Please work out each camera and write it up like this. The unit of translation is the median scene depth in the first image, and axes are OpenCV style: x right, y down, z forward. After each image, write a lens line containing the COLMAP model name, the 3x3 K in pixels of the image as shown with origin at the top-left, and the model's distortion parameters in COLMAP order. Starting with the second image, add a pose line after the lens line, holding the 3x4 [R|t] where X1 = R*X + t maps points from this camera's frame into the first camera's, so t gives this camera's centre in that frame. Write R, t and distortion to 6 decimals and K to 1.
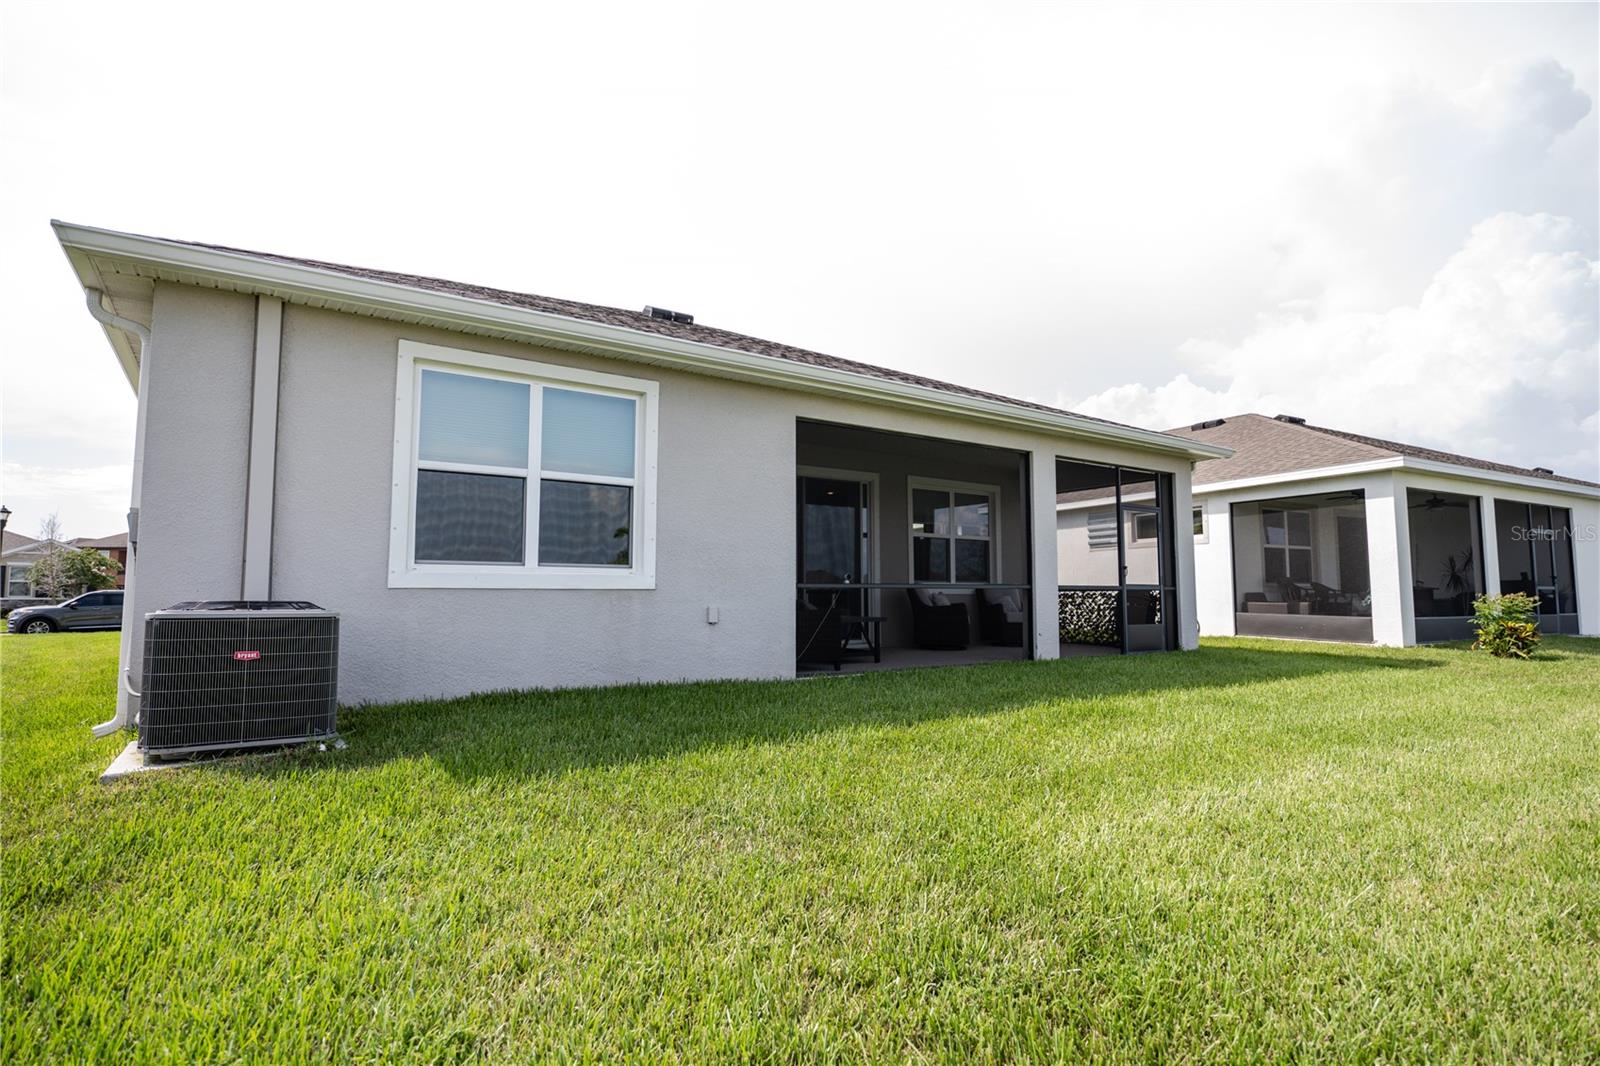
lens RADIAL K [[820.5, 0, 799.2], [0, 820.5, 527.6], [0, 0, 1]] dist [-0.003609, -0.000227]
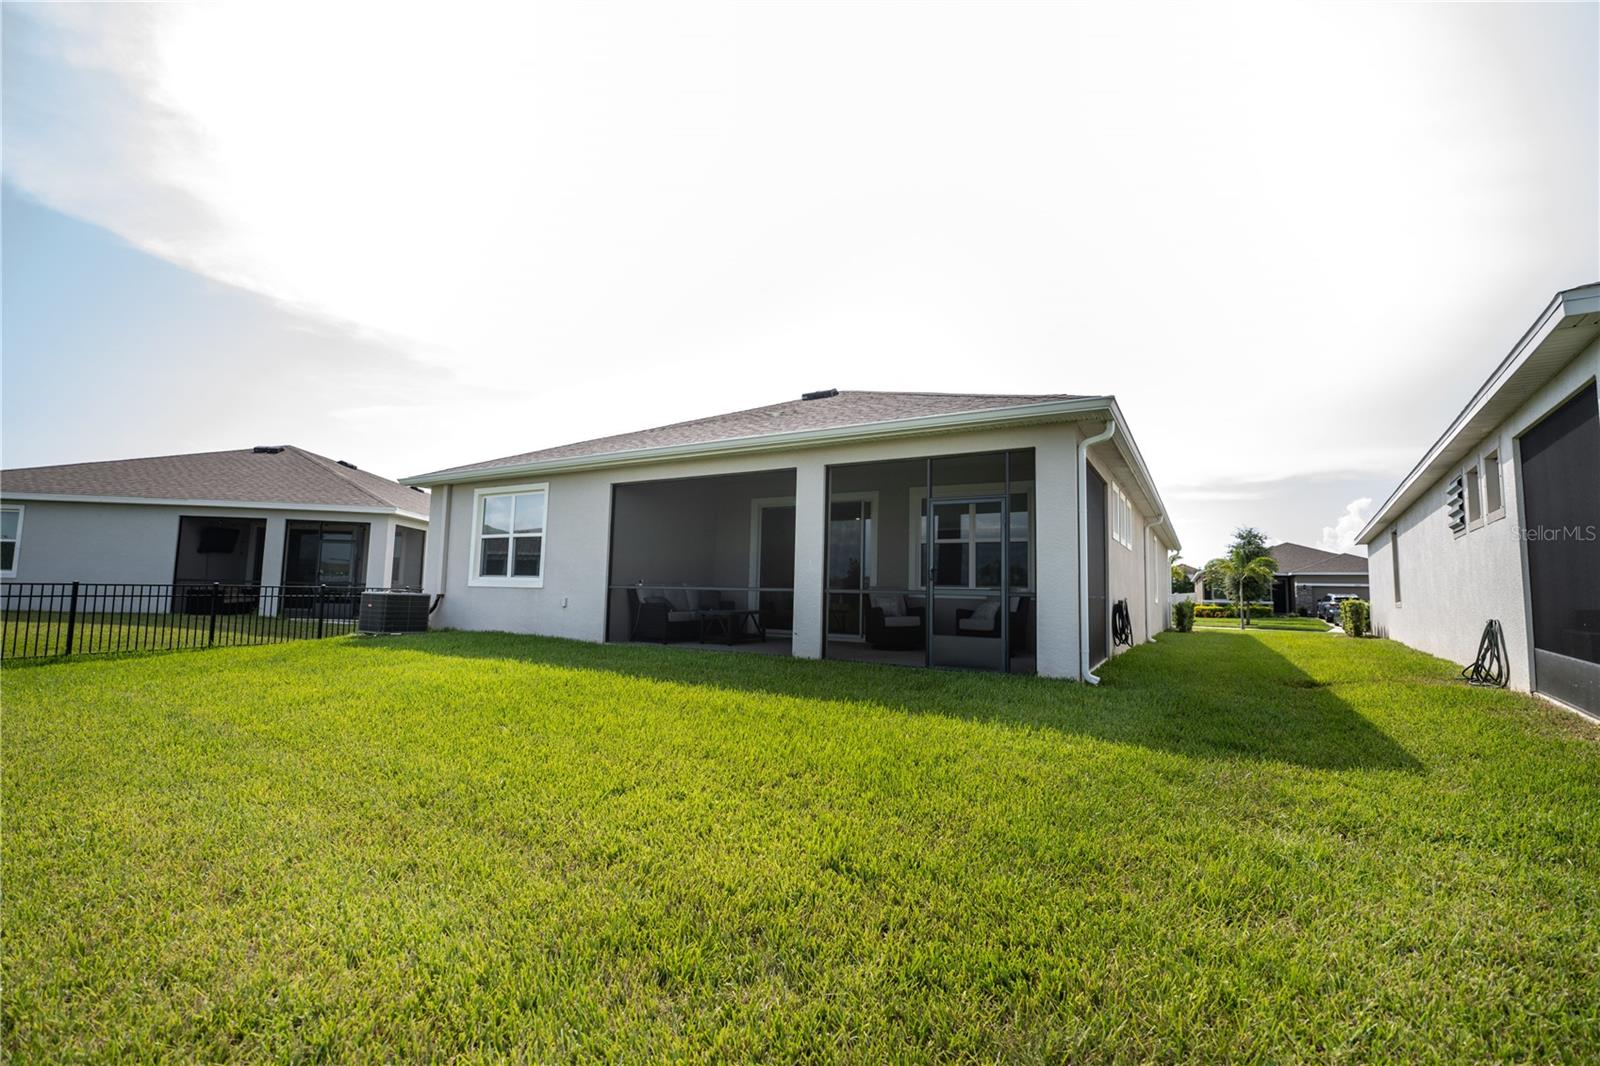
lens RADIAL K [[712.4, 0, 798.7], [0, 712.4, 536.8], [0, 0, 1]] dist [-0.004247, -0.000303]
pose [[0.401465, -0.067626, -0.913374, 1.386266], [0.051141, 0.997370, -0.051366, 0.060470], [0.914445, -0.026089, 0.403867, 0.734586]]
